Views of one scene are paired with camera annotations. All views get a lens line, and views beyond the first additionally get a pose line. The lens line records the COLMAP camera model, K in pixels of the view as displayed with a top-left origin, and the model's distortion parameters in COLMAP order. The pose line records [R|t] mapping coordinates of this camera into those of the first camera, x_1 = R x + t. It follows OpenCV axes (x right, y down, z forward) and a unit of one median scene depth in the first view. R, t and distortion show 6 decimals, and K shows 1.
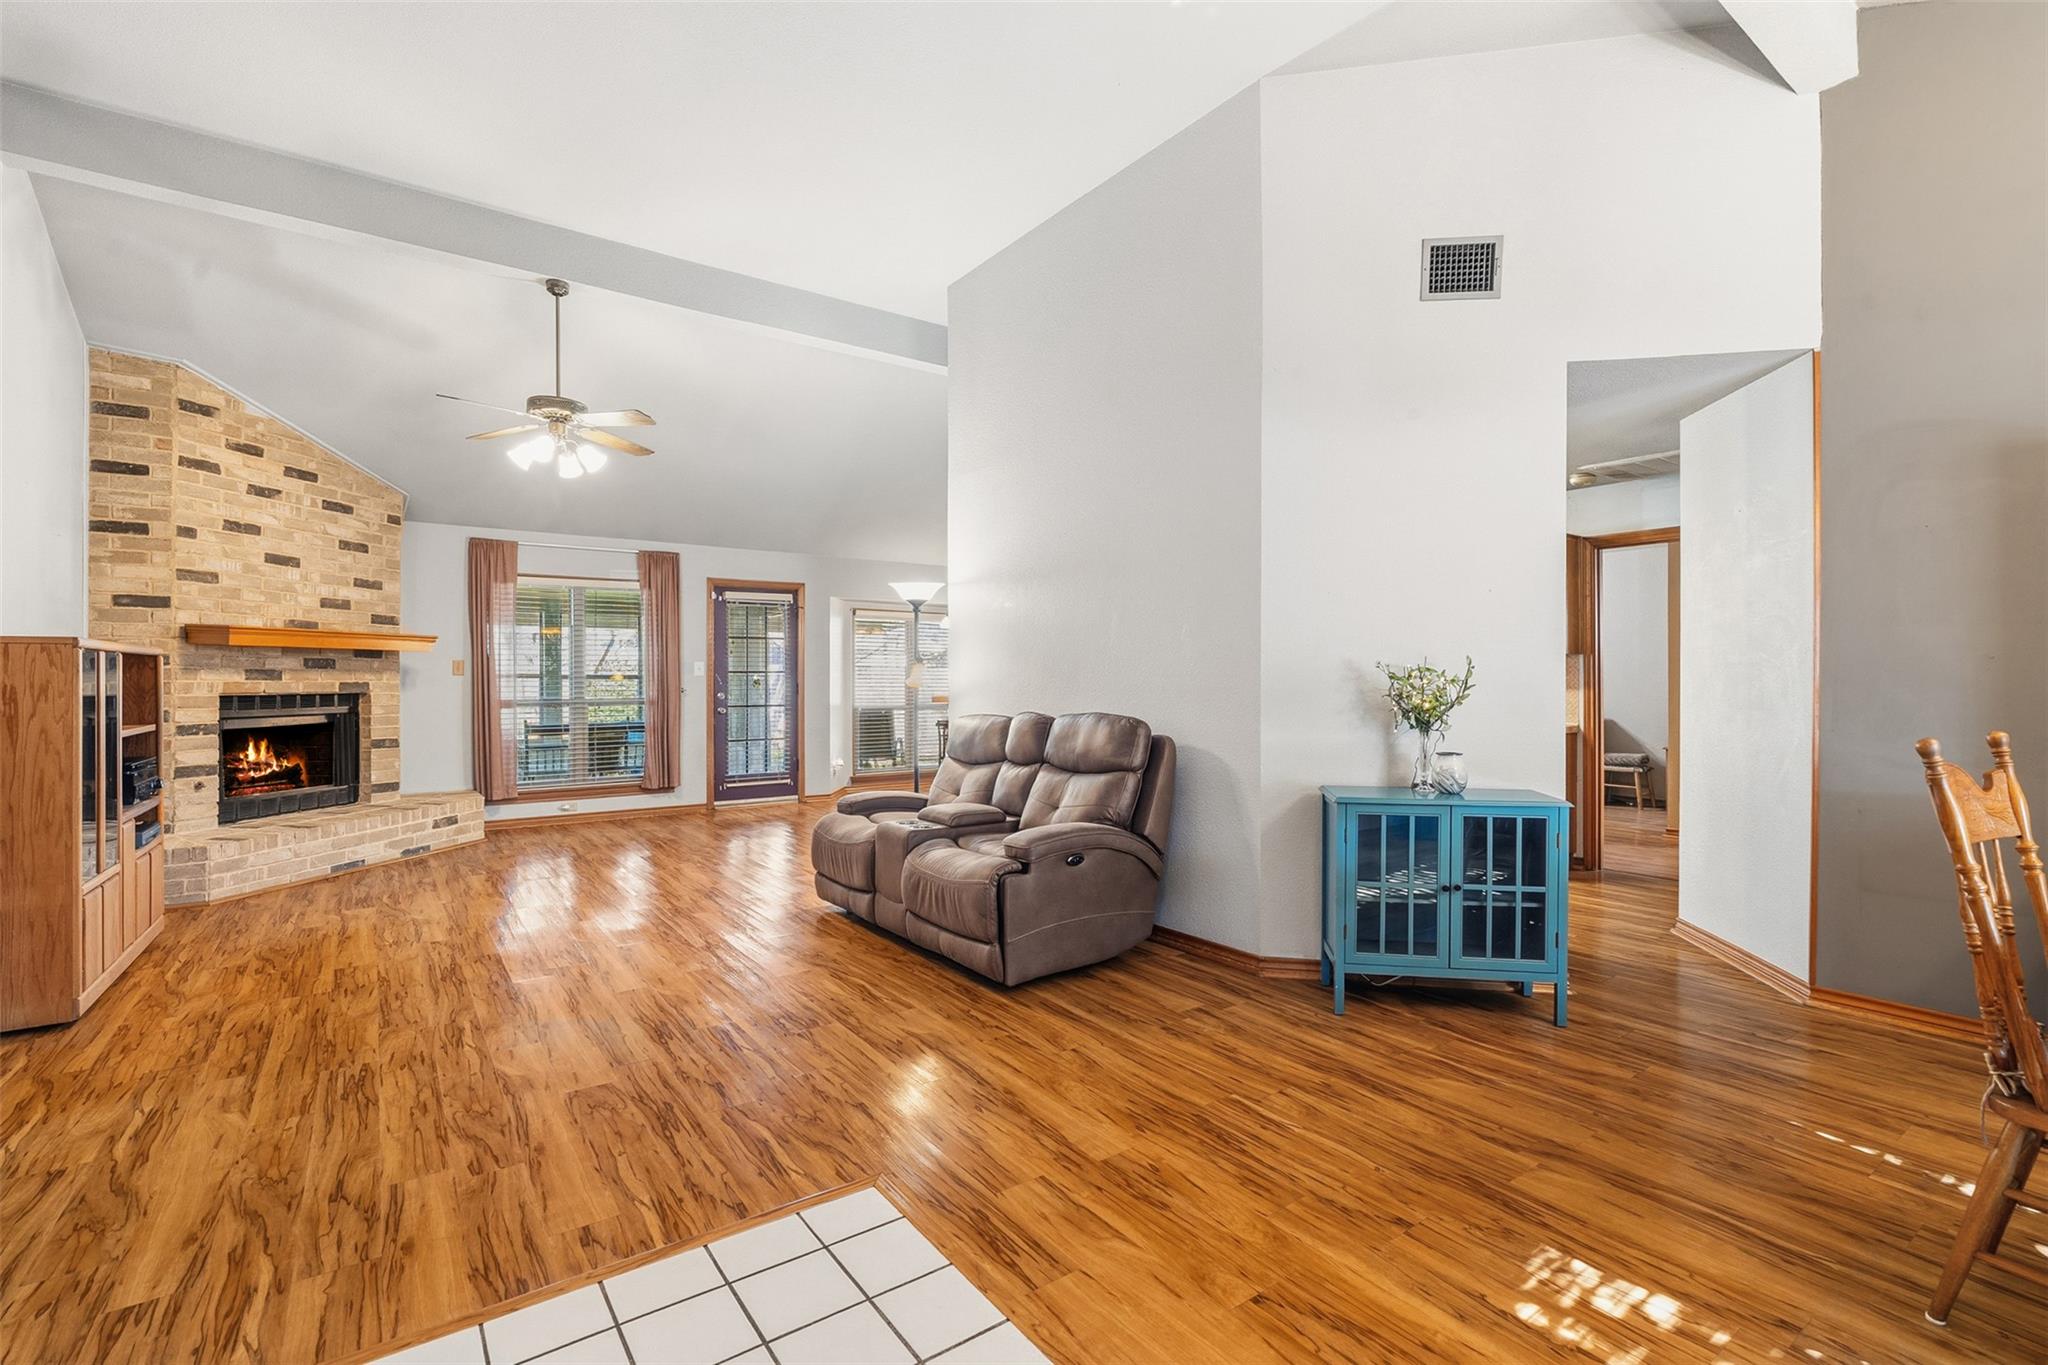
lens RADIAL K [[928.9, 0, 1029.3], [0, 928.9, 677.5], [0, 0, 1]] dist [-0.002241, 0.001514]
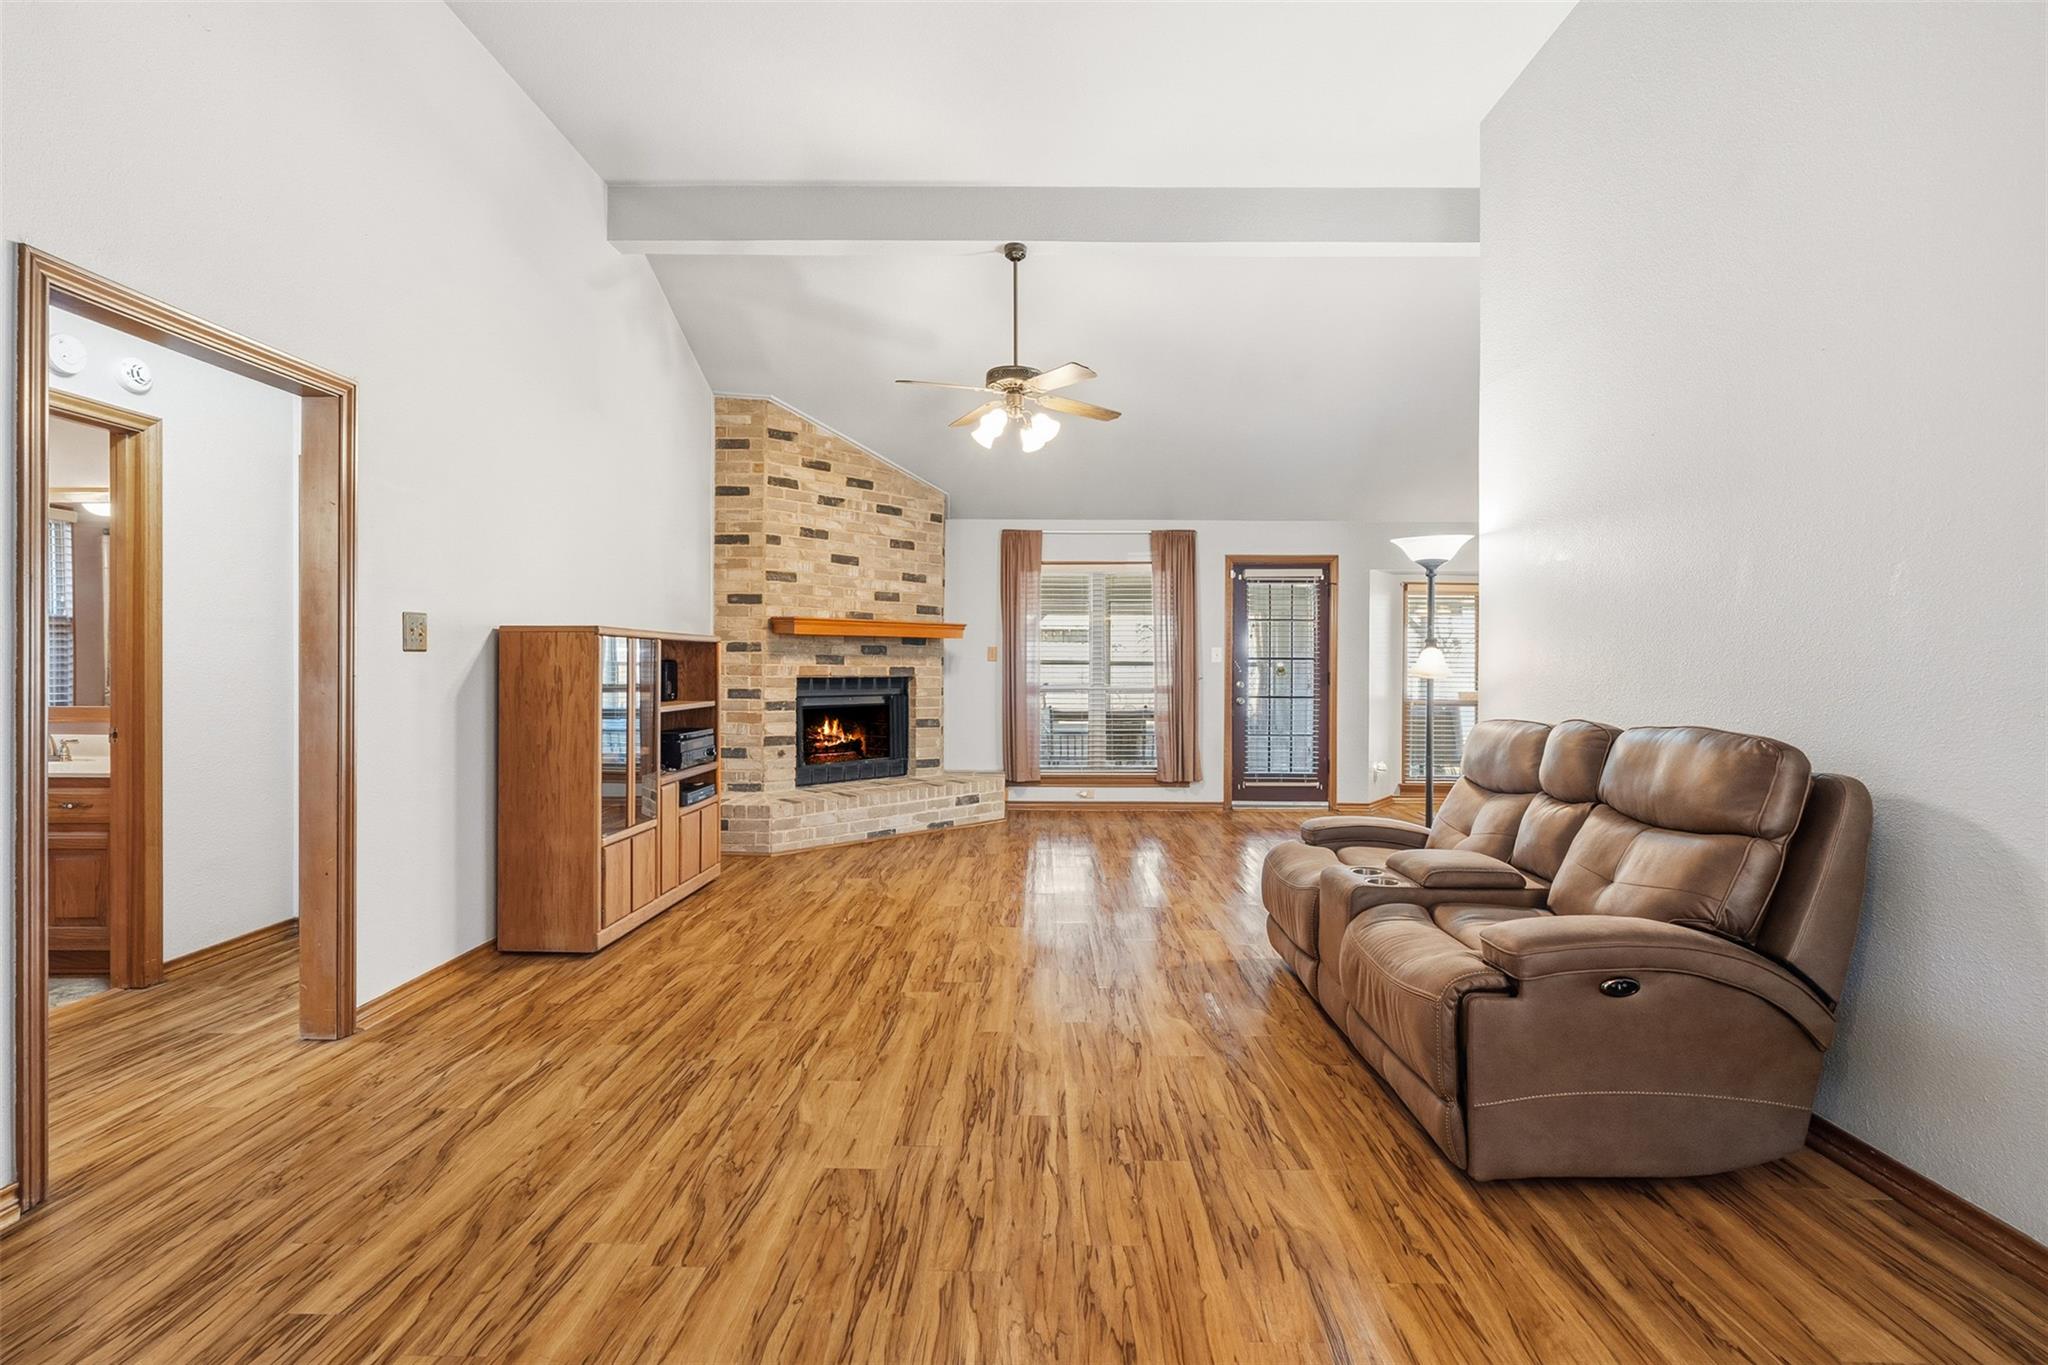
lens RADIAL K [[934.5, 0, 1024.4], [0, 934.5, 667.2], [0, 0, 1]] dist [-0.002741, 0.000427]
pose [[0.803718, 0.006574, -0.594974, 0.068459], [-0.005847, 0.999978, 0.003150, 0.001285], [0.594982, 0.000947, 0.803739, 0.236151]]
